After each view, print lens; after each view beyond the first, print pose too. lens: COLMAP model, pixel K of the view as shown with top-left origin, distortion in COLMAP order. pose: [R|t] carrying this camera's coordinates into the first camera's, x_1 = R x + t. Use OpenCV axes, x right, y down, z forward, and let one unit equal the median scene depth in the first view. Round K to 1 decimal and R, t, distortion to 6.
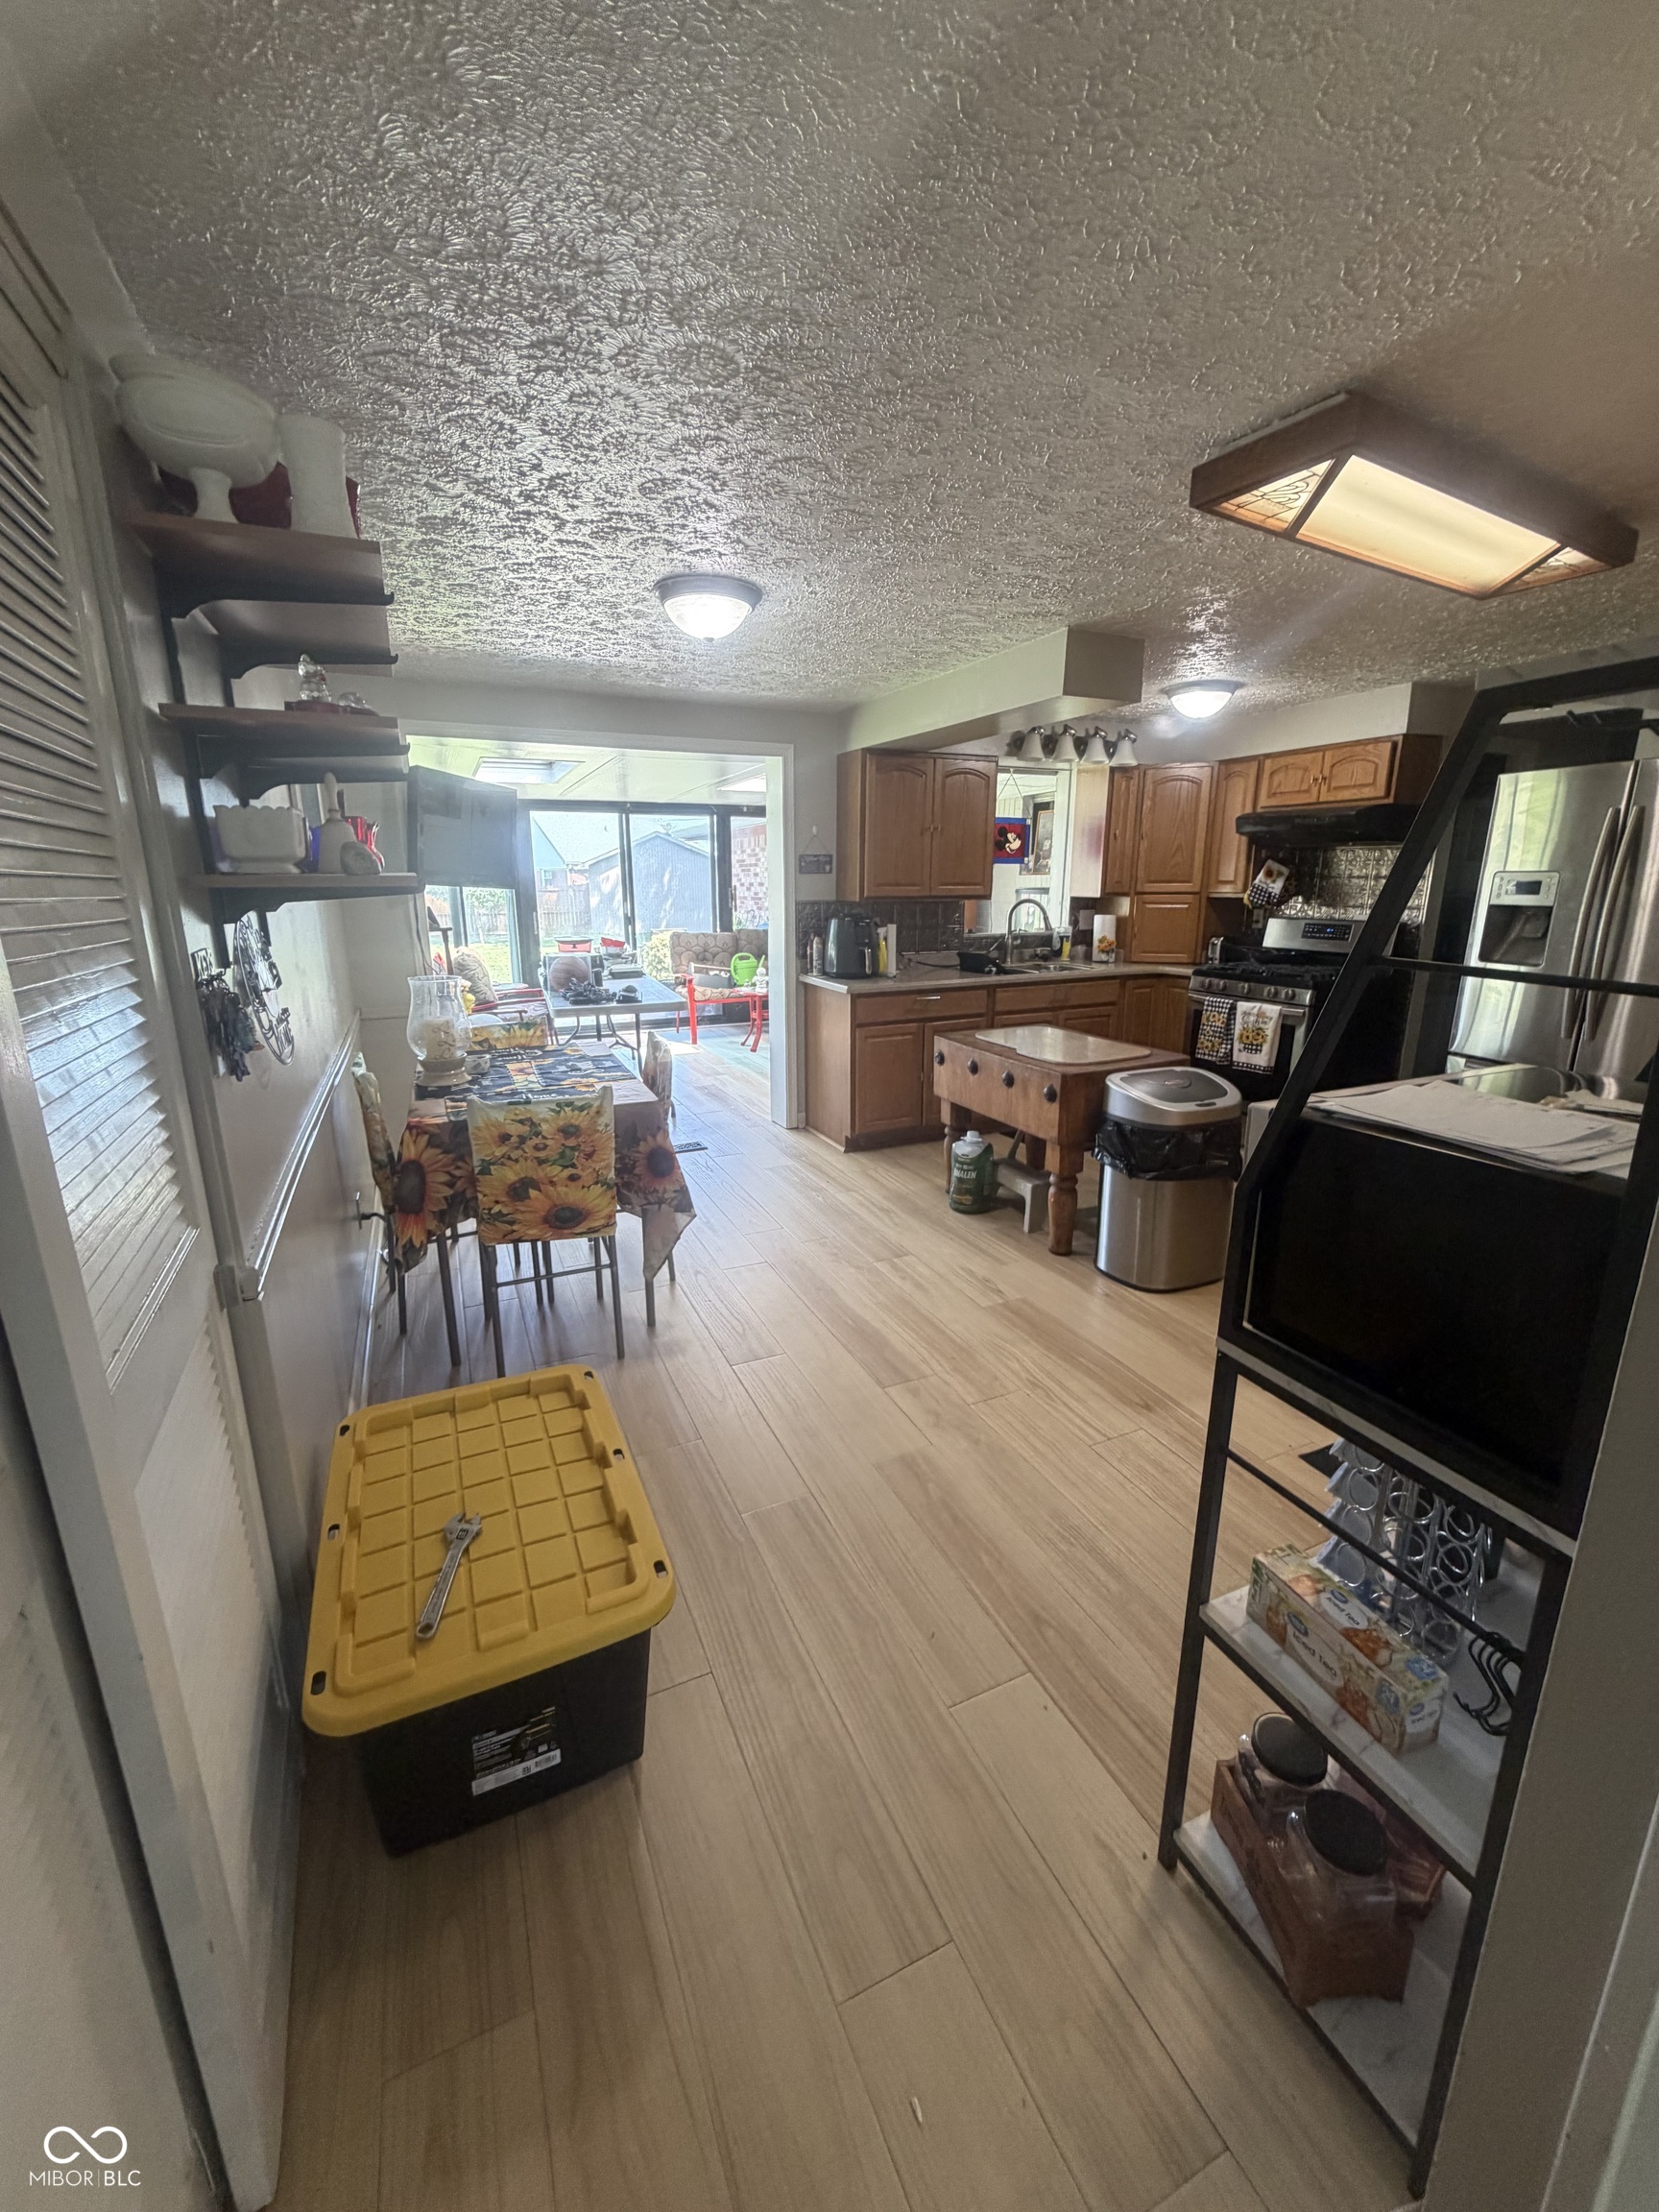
lens RADIAL K [[878.3, 0, 827.3], [0, 878.3, 1107.2], [0, 0, 1]] dist [0.002196, 0.000094]
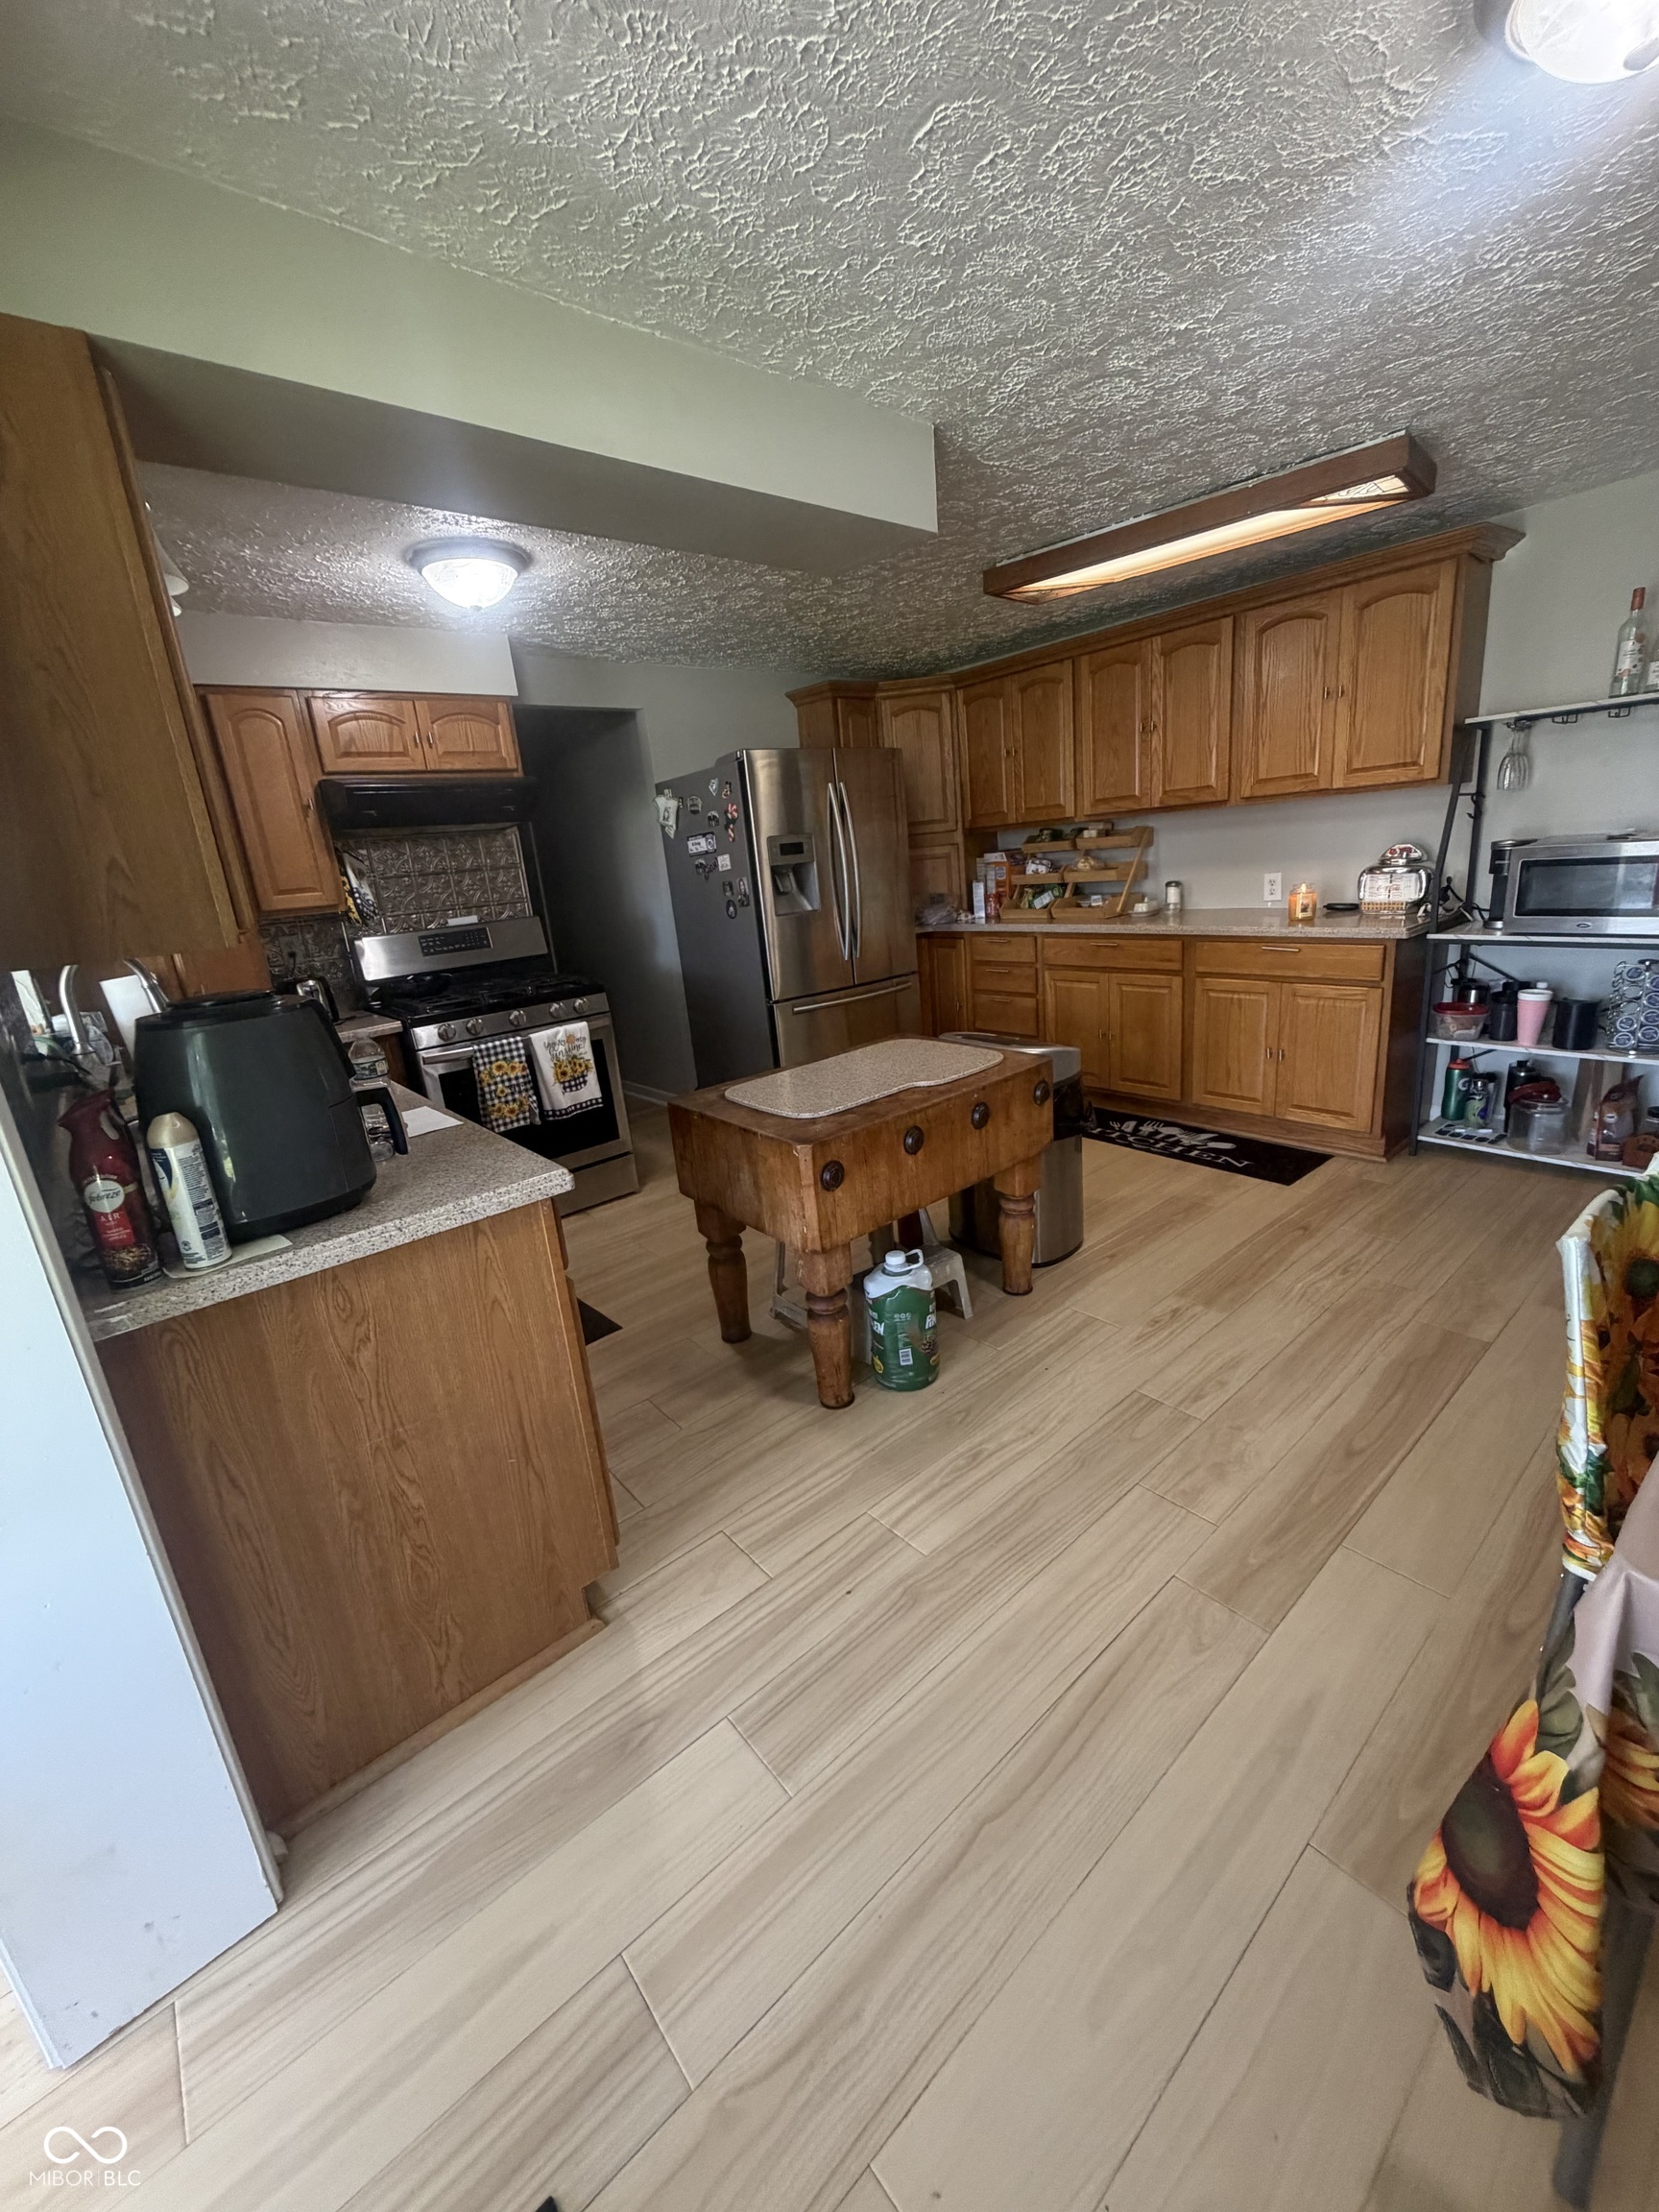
lens RADIAL K [[878.3, 0, 828.9], [0, 878.3, 1096.5], [0, 0, 1]] dist [0.002196, 0.000094]
pose [[-0.280487, -0.226475, 0.932757, -0.300892], [0.322316, 0.893117, 0.313774, -0.229442], [-0.904124, 0.388652, -0.177511, 0.954320]]
